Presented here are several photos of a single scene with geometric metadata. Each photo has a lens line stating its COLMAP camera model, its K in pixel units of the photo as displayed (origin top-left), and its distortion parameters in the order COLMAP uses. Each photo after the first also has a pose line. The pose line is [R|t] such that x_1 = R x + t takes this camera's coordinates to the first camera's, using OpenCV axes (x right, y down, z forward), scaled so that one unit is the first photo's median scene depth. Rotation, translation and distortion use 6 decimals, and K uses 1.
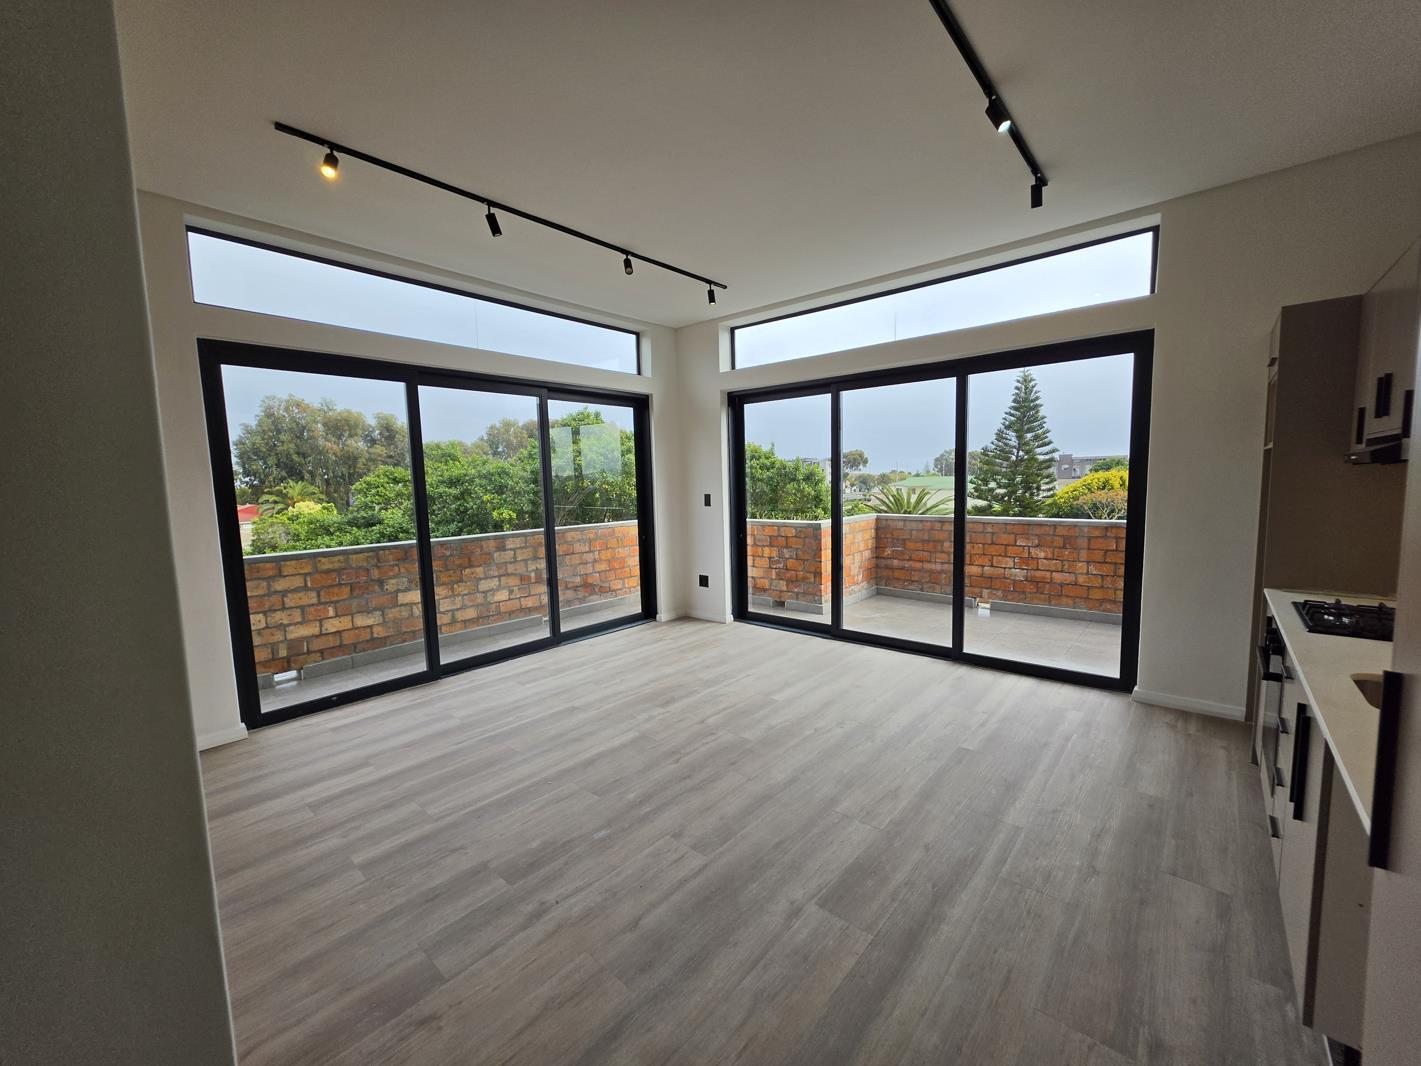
lens RADIAL K [[567.4, 0, 717.1], [0, 567.4, 534.2], [0, 0, 1]] dist [-0.001282, 0.000475]
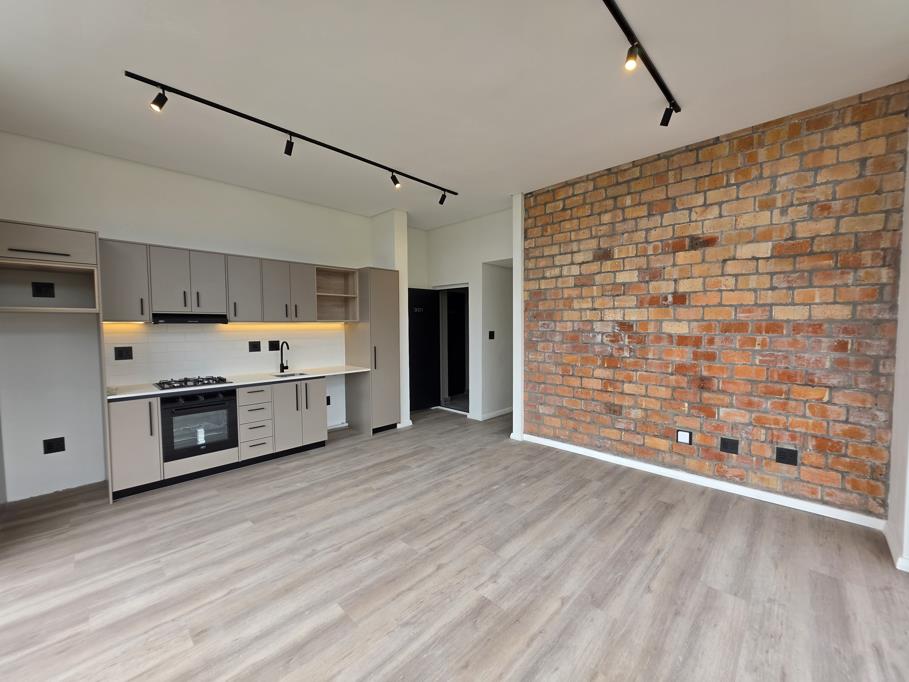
lens RADIAL K [[362.9, 0, 460.1], [0, 362.9, 341.7], [0, 0, 1]] dist [-0.001282, 0.000475]
pose [[-0.998764, 0.024564, 0.043220, -0.110450], [0.030398, 0.989691, 0.139957, -0.160610], [-0.039337, 0.141098, -0.989214, 1.741600]]
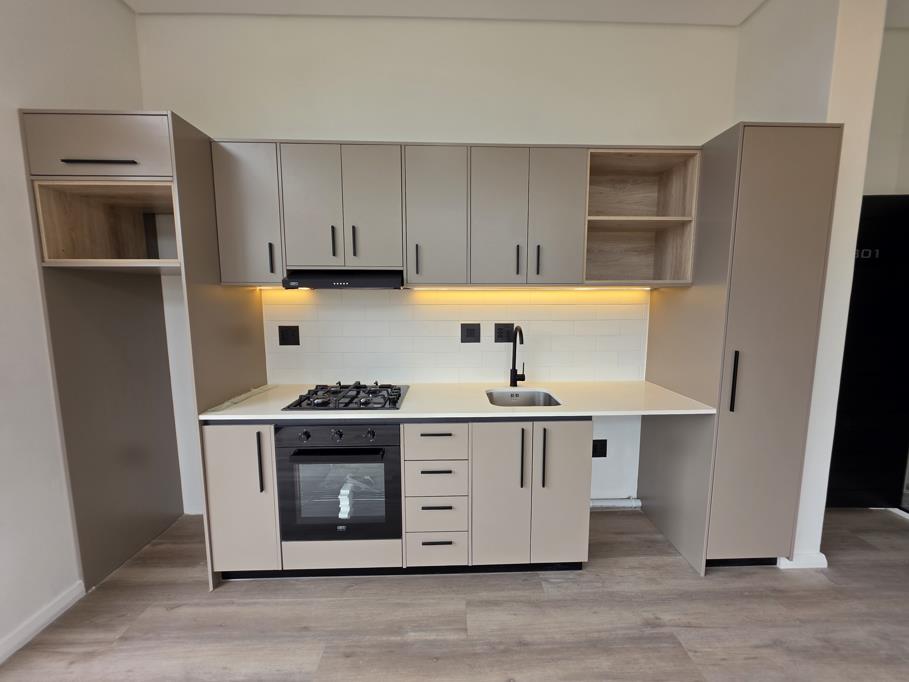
lens RADIAL K [[362.9, 0, 460.0], [0, 362.9, 345.9], [0, 0, 1]] dist [-0.001282, 0.000475]
pose [[-0.682212, -0.067040, 0.728074, 0.196345], [0.084266, 0.981943, 0.169374, -0.076357], [-0.726282, 0.176901, -0.664244, 0.929267]]
